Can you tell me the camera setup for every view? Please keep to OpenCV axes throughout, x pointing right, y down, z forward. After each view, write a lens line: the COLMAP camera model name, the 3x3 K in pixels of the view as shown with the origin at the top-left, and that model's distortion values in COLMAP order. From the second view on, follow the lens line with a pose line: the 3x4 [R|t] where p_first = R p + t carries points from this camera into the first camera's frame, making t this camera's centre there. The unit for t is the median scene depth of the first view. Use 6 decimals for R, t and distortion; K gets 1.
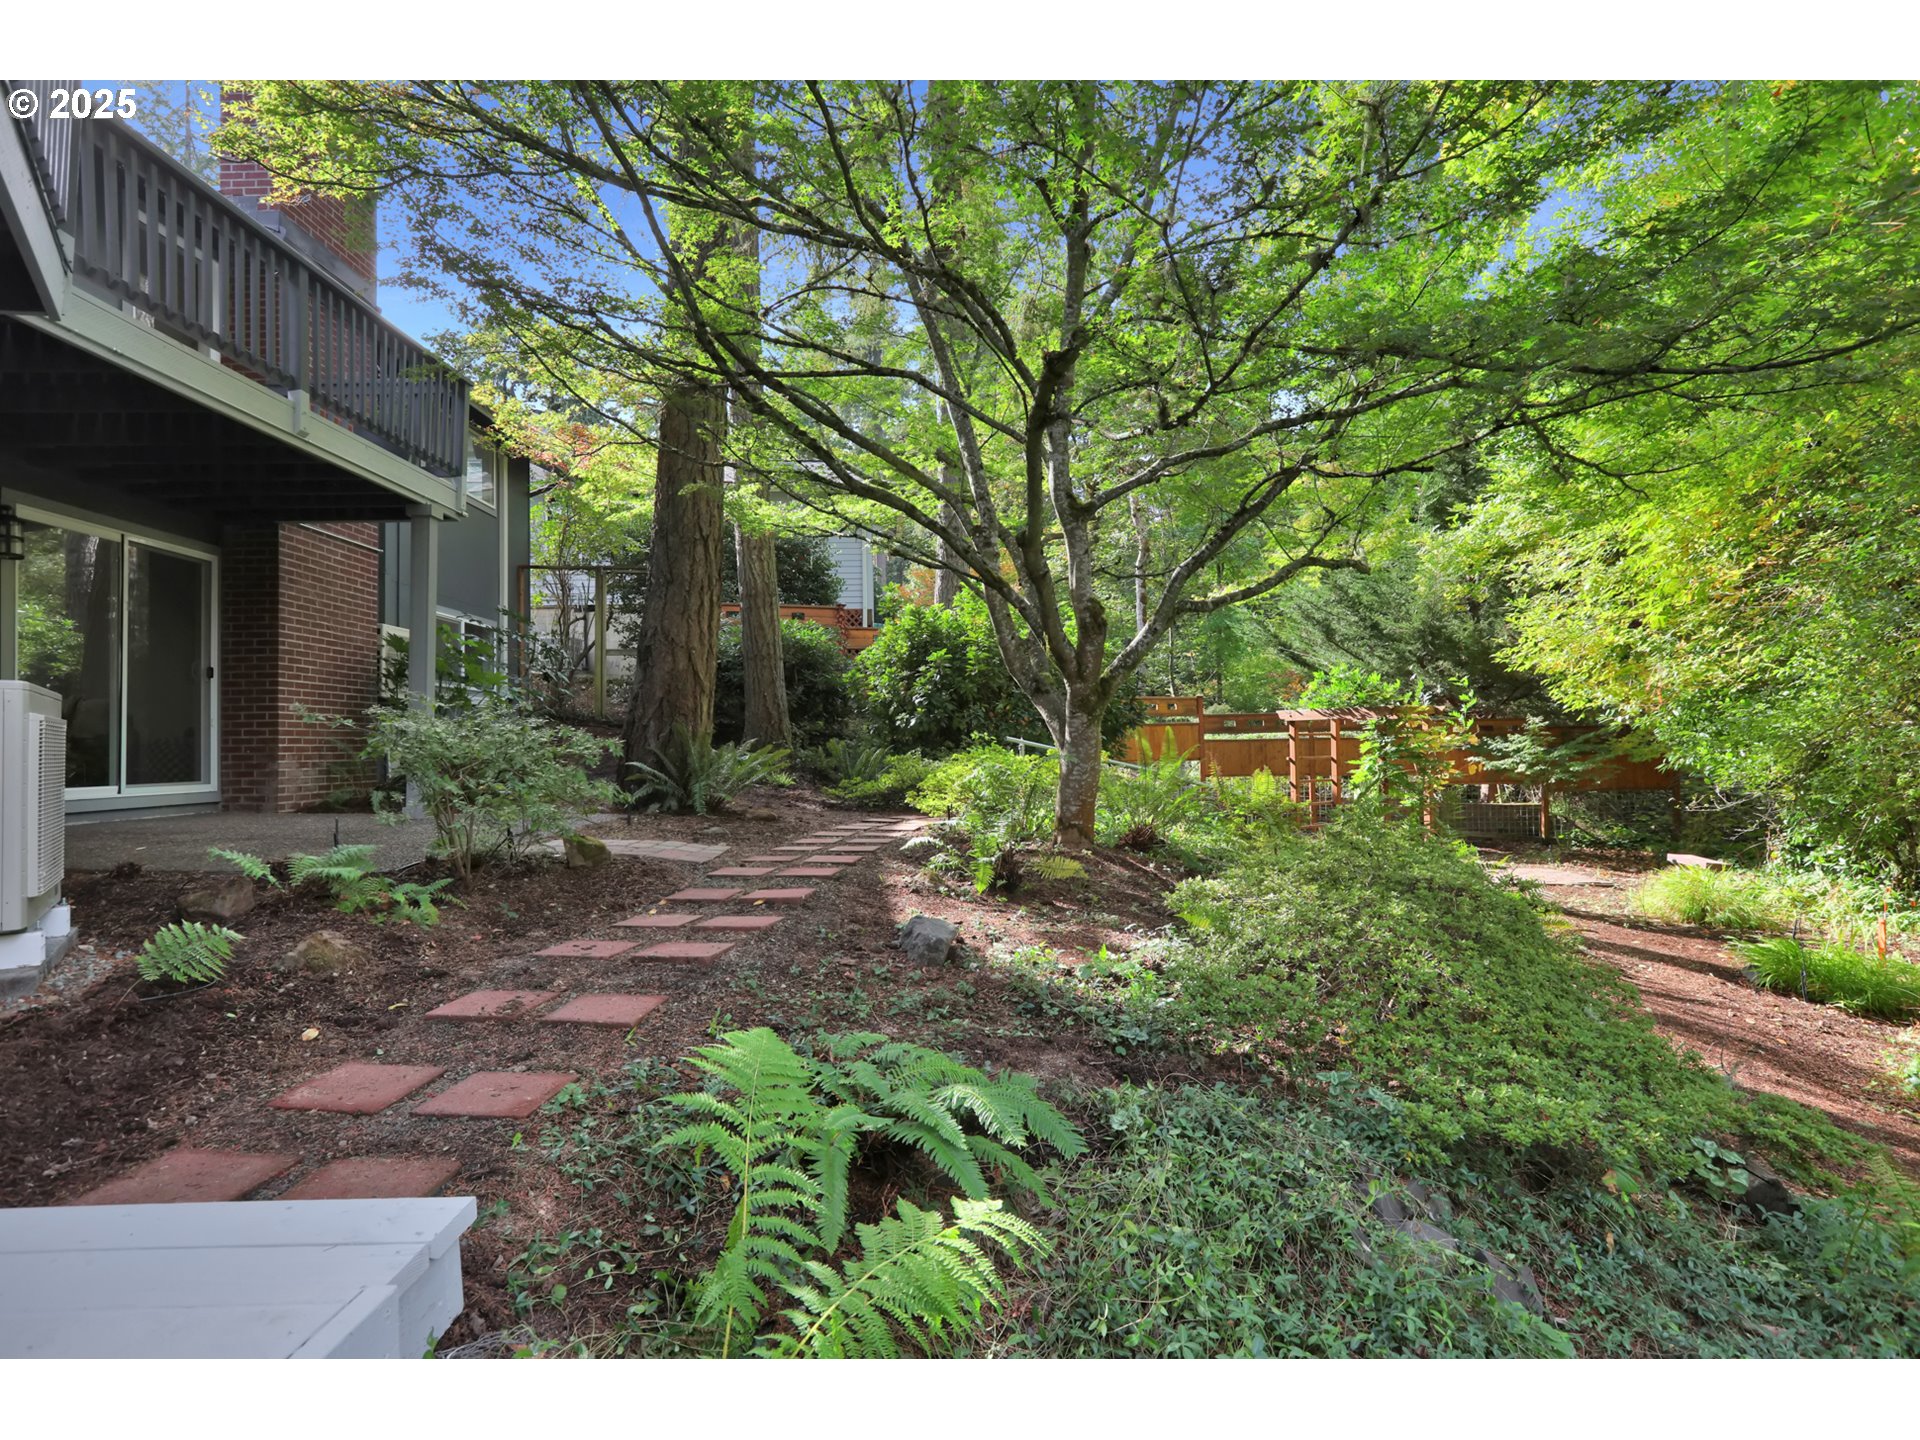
lens RADIAL K [[963.9, 0, 960.0], [0, 963.9, 720.0], [0, 0, 1]] dist [0.000427, -0.000039]
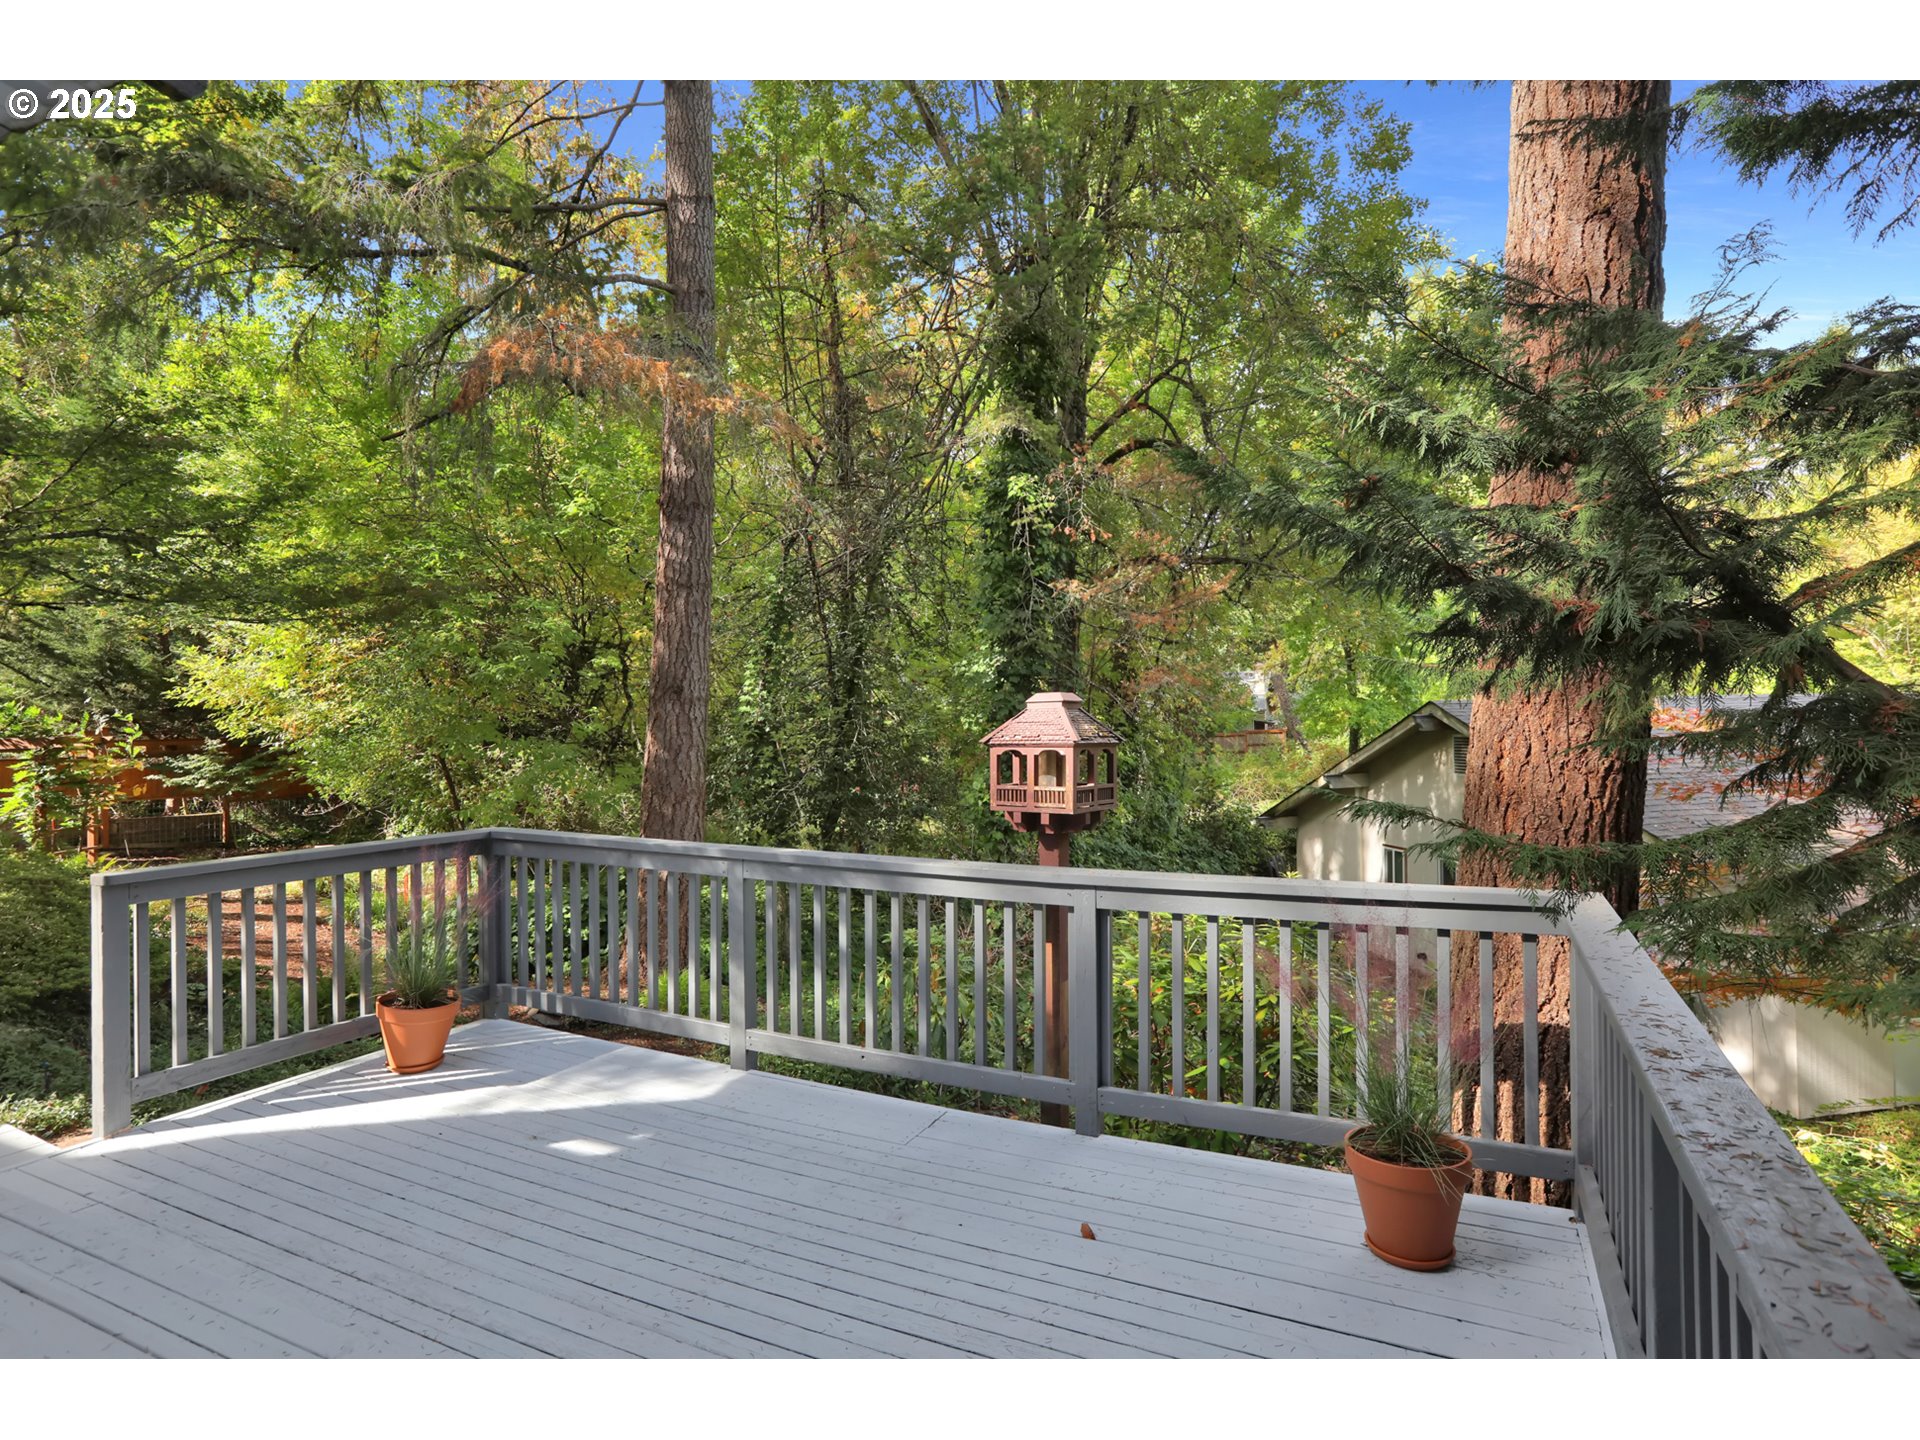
lens RADIAL K [[963.9, 0, 960.0], [0, 963.9, 720.0], [0, 0, 1]] dist [0.000427, -0.000039]
pose [[0.405130, 0.010432, 0.914200, -0.129492], [-0.014329, 0.999885, -0.005060, -0.041415], [-0.914147, -0.011049, 0.405233, -0.367530]]
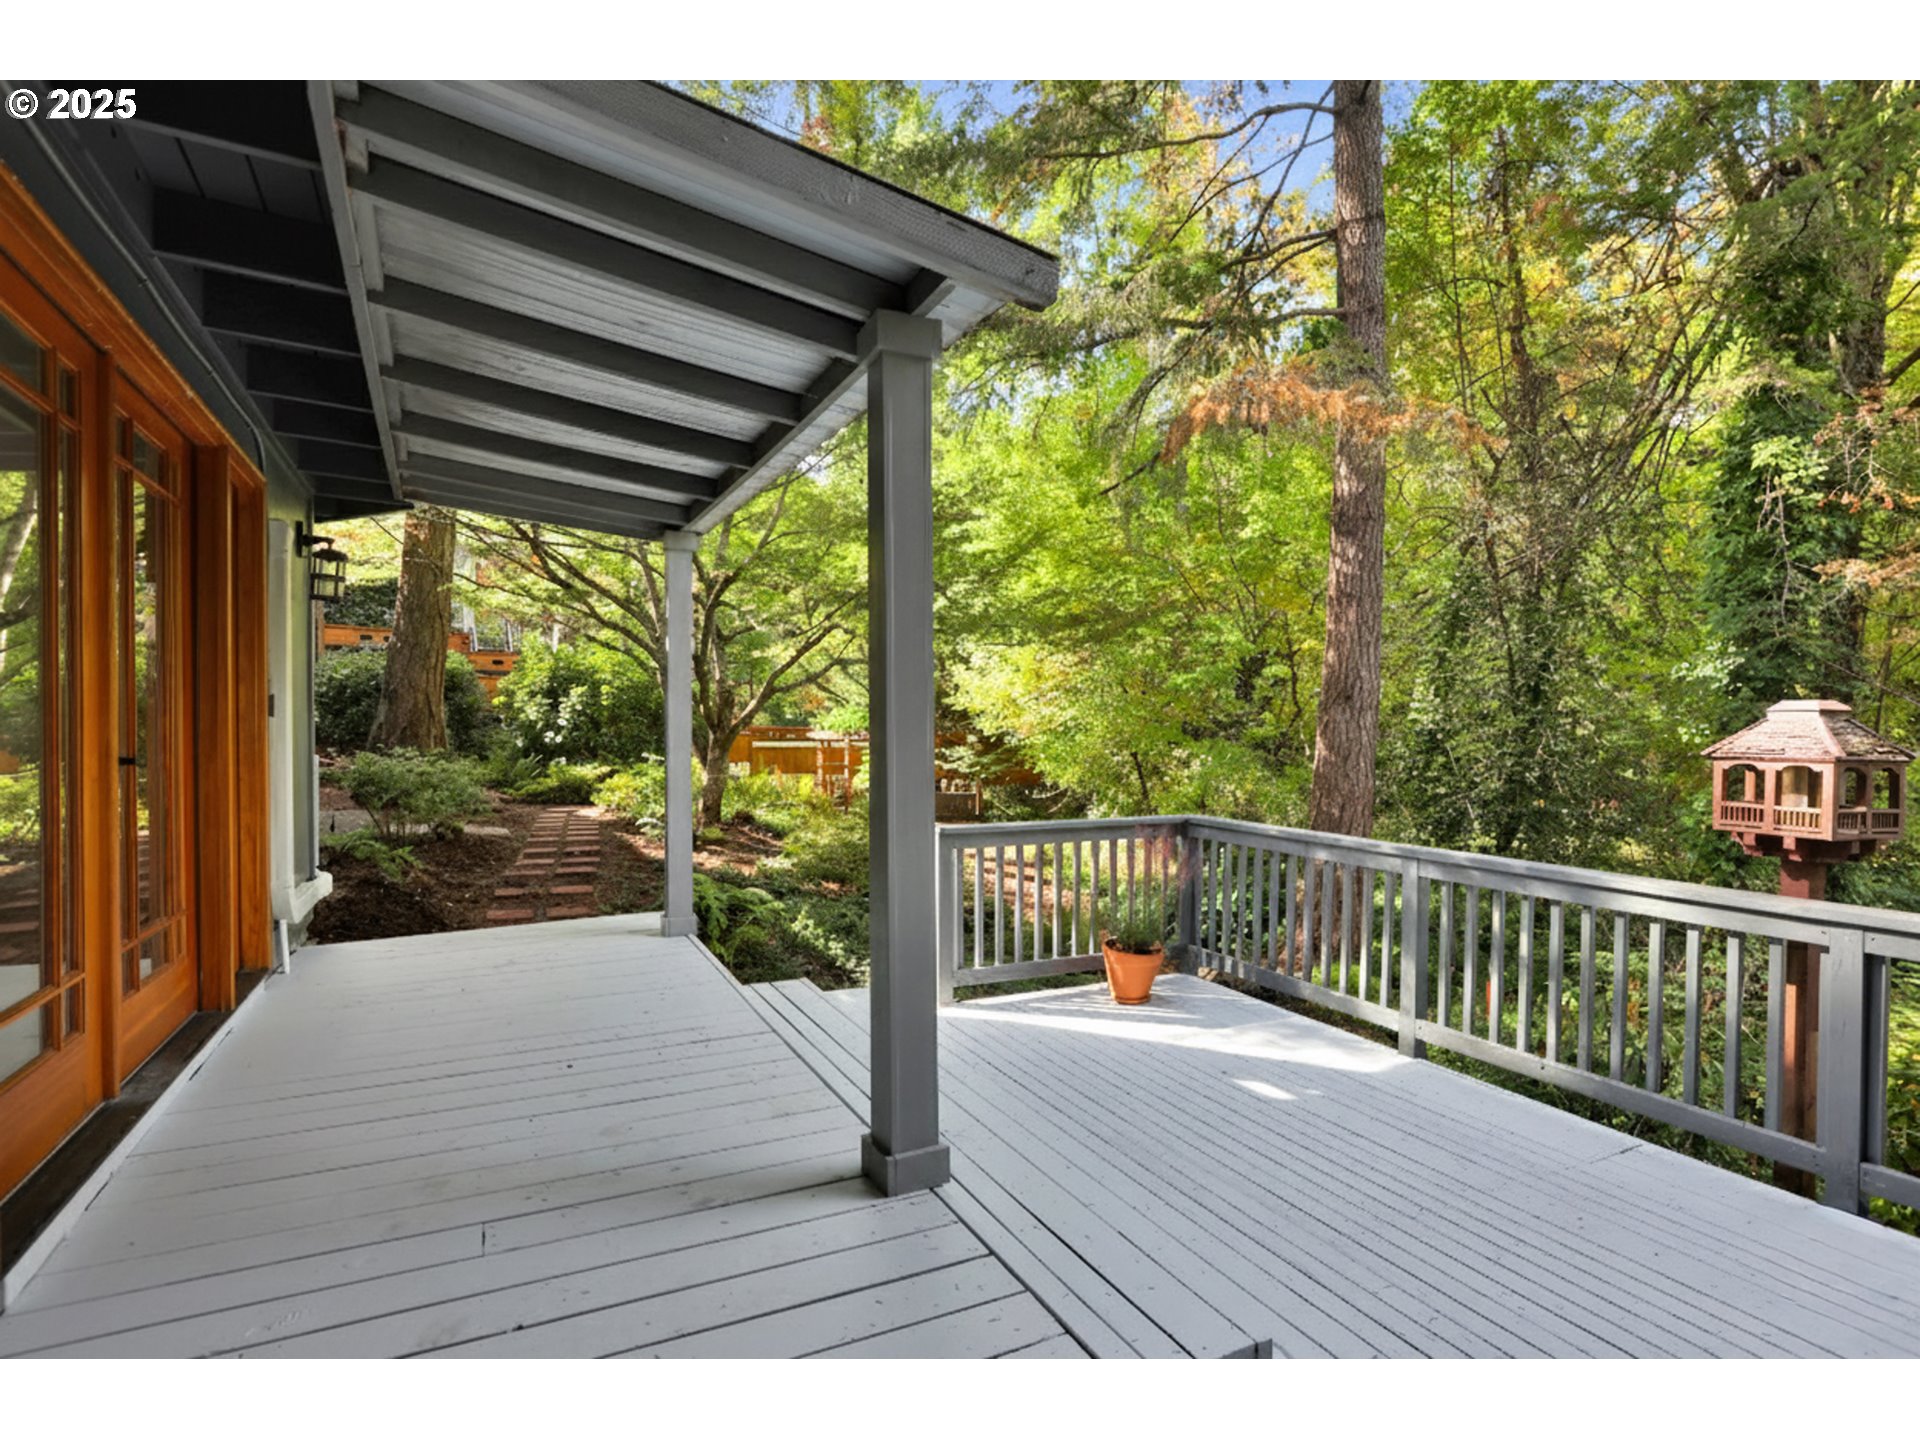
lens RADIAL K [[940.1, 0, 954.8], [0, 940.1, 733.9], [0, 0, 1]] dist [-0.053305, 0.020942]
pose [[0.884829, 0.016934, 0.465607, -0.150711], [-0.029155, 0.999393, 0.019057, -0.040964], [-0.465002, -0.030437, 0.884786, -0.377952]]
